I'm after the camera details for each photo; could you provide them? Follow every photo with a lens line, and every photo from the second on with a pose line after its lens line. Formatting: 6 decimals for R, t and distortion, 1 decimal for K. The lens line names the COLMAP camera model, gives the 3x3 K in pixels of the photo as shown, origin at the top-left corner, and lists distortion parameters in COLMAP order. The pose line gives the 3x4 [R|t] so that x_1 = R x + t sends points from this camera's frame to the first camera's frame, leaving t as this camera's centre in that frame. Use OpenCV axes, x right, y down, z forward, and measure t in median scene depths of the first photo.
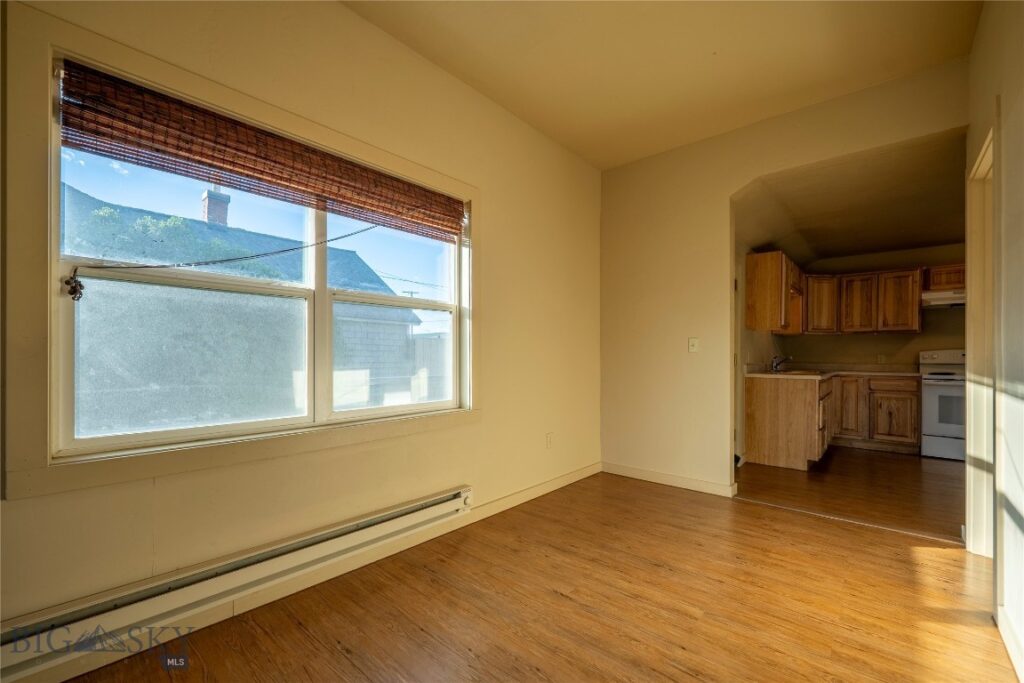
lens RADIAL K [[420.0, 0, 502.4], [0, 420.0, 356.8], [0, 0, 1]] dist [-0.000240, -0.001131]
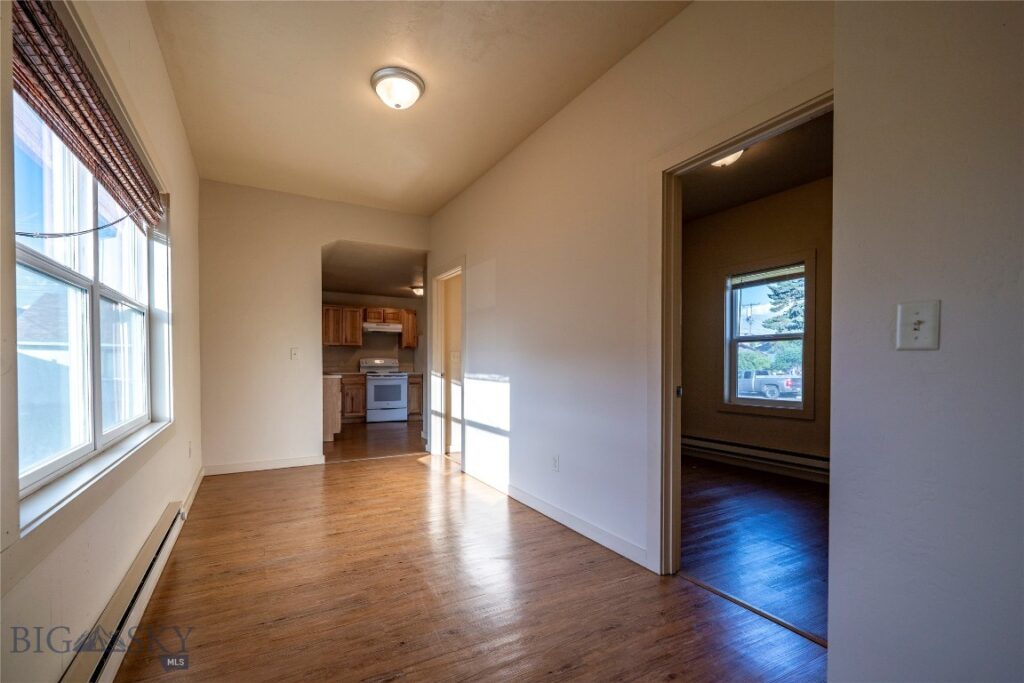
lens RADIAL K [[420.0, 0, 470.9], [0, 420.0, 371.9], [0, 0, 1]] dist [-0.000240, -0.001131]
pose [[0.355793, -0.022048, 0.934305, -0.379187], [-0.004494, 0.999670, 0.025301, -0.005798], [-0.934554, -0.013201, 0.355577, 0.030062]]
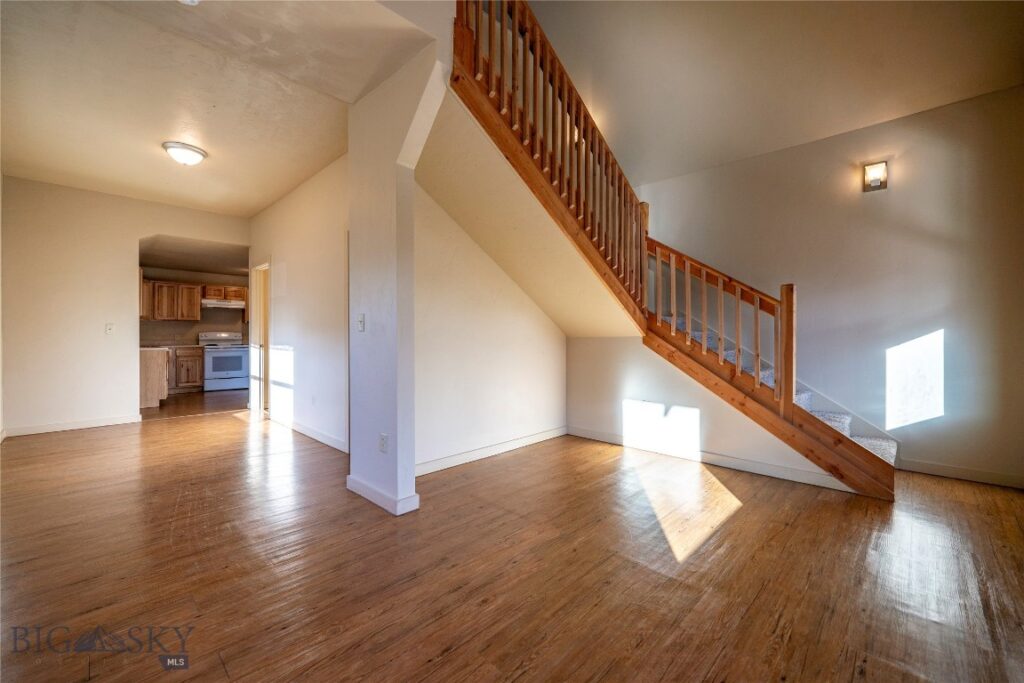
lens RADIAL K [[420.0, 0, 512.5], [0, 420.0, 337.7], [0, 0, 1]] dist [-0.000240, -0.001131]
pose [[0.040801, -0.010046, 0.999117, -0.698582], [-0.003182, 0.999943, 0.010185, -0.014318], [-0.999162, -0.003595, 0.040766, -0.365662]]
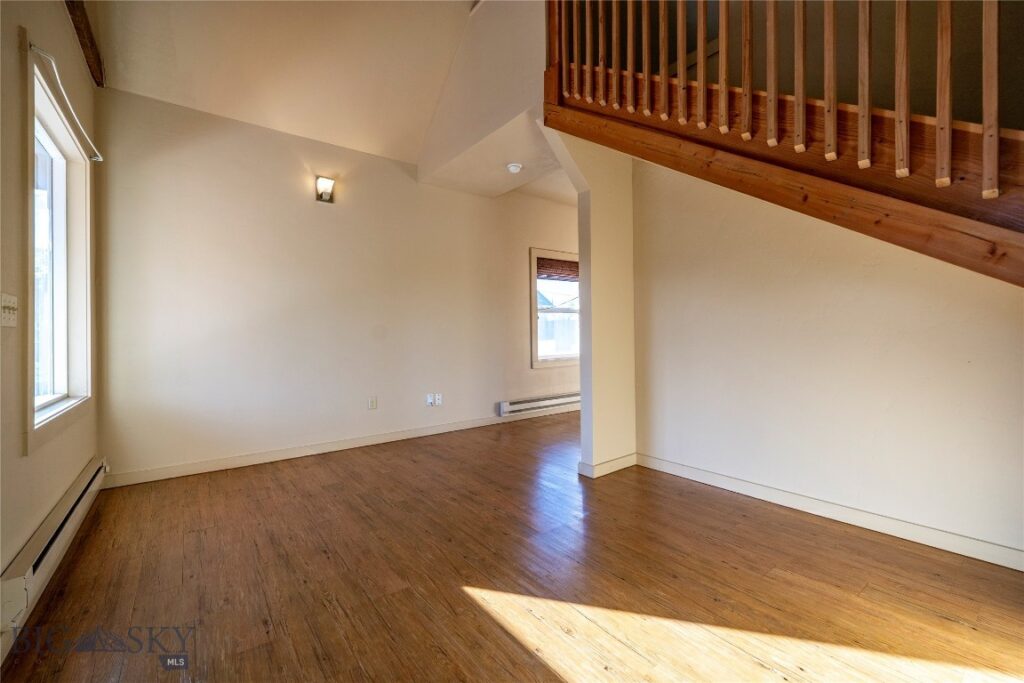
lens RADIAL K [[420.0, 0, 508.6], [0, 420.0, 336.2], [0, 0, 1]] dist [-0.000240, -0.001131]
pose [[0.981784, -0.016422, -0.189289, -0.145341], [0.017988, 0.999817, 0.006558, -0.009001], [0.189146, -0.009843, 0.981900, -0.884829]]
